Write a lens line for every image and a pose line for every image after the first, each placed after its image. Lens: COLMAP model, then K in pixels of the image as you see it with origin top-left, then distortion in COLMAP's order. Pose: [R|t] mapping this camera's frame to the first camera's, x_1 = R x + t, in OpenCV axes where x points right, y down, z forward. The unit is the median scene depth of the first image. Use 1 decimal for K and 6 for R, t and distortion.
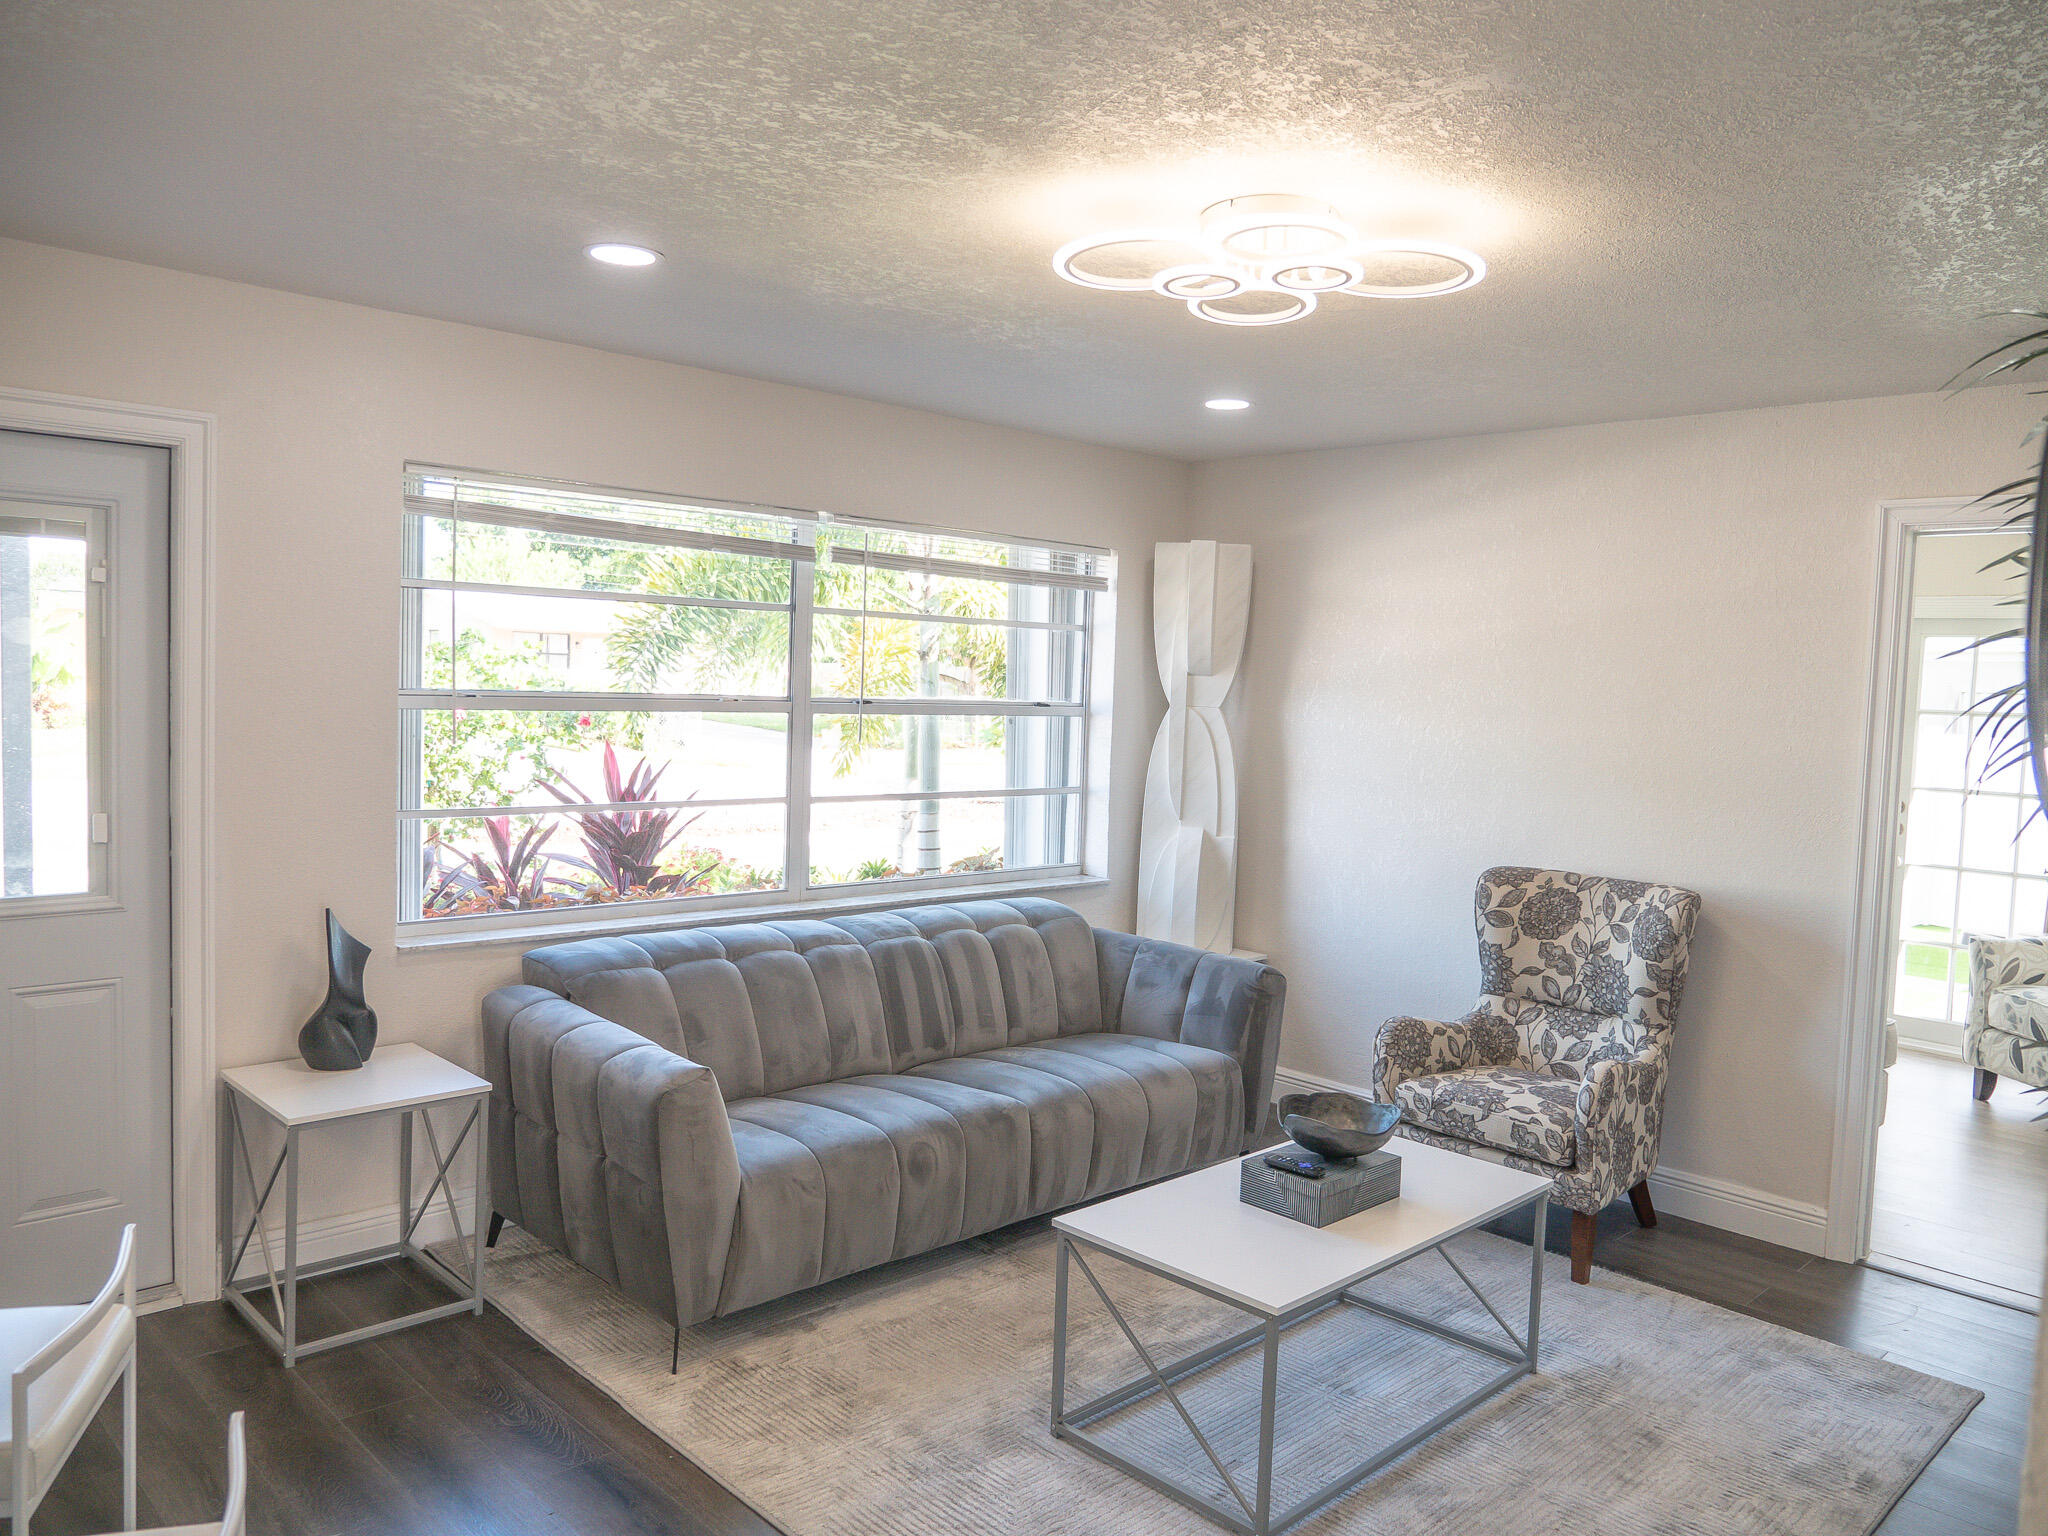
lens RADIAL K [[1484.1, 0, 1024.0], [0, 1484.1, 768.0], [0, 0, 1]] dist [-0.025639, -0.001936]
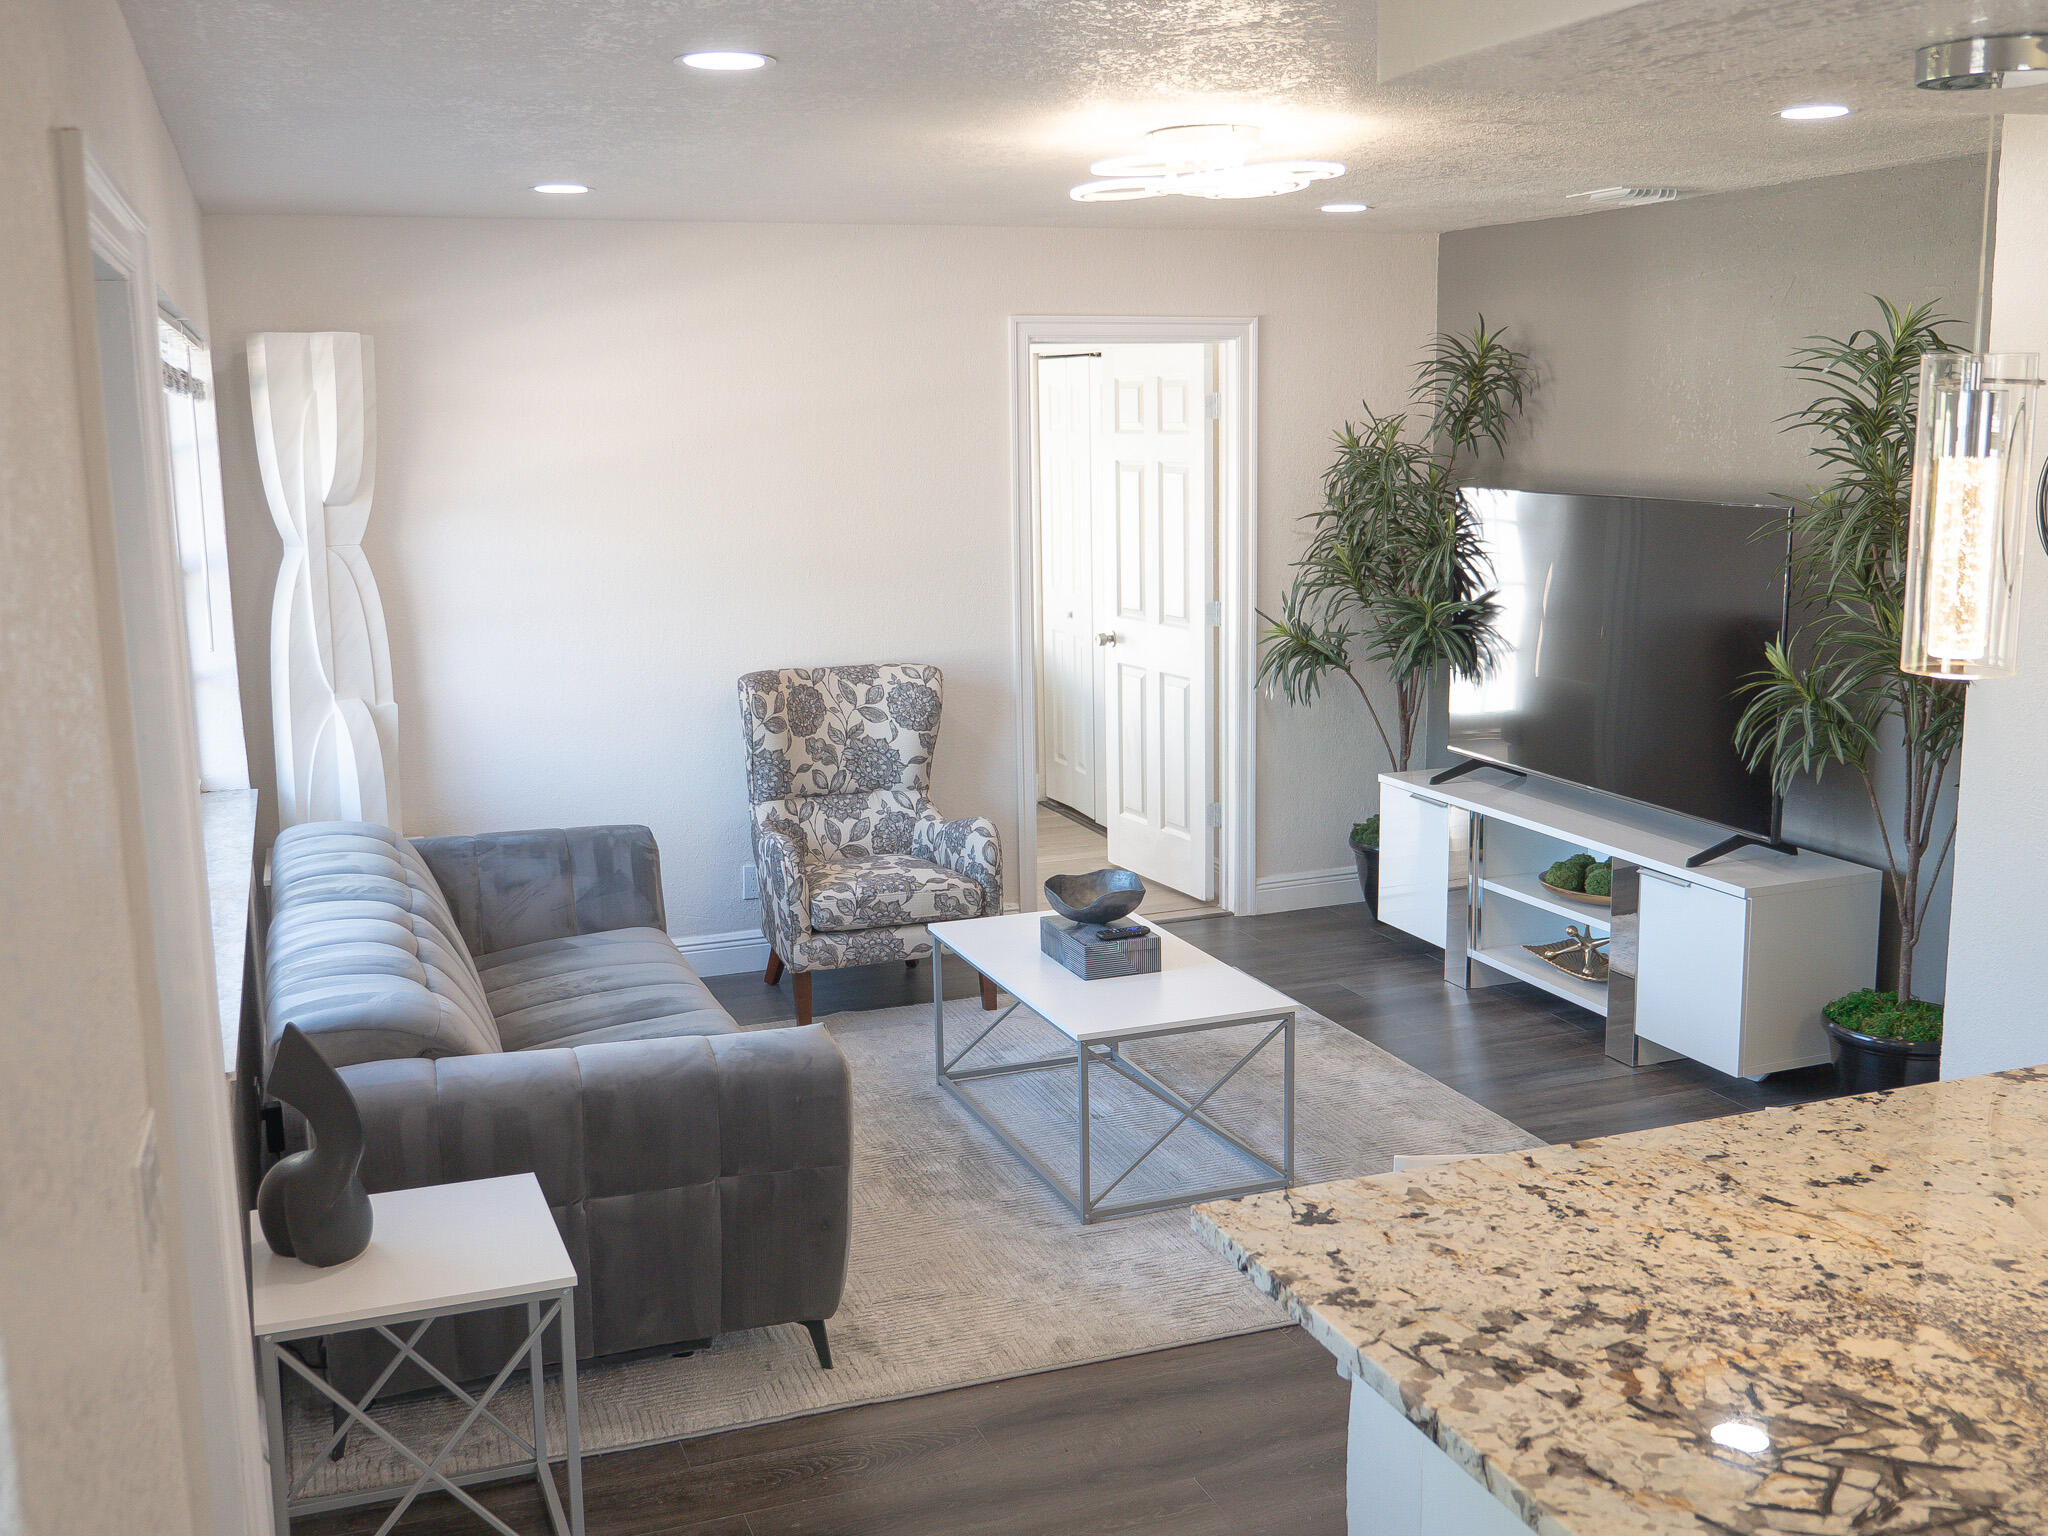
lens RADIAL K [[2048.7, 0, 1024.0], [0, 2048.7, 768.0], [0, 0, 1]] dist [-0.009456, -0.002515]
pose [[0.389240, -0.205108, 0.898011, -0.892455], [0.084670, 0.978734, 0.186845, -0.118499], [-0.917237, 0.003307, 0.398329, 0.293232]]
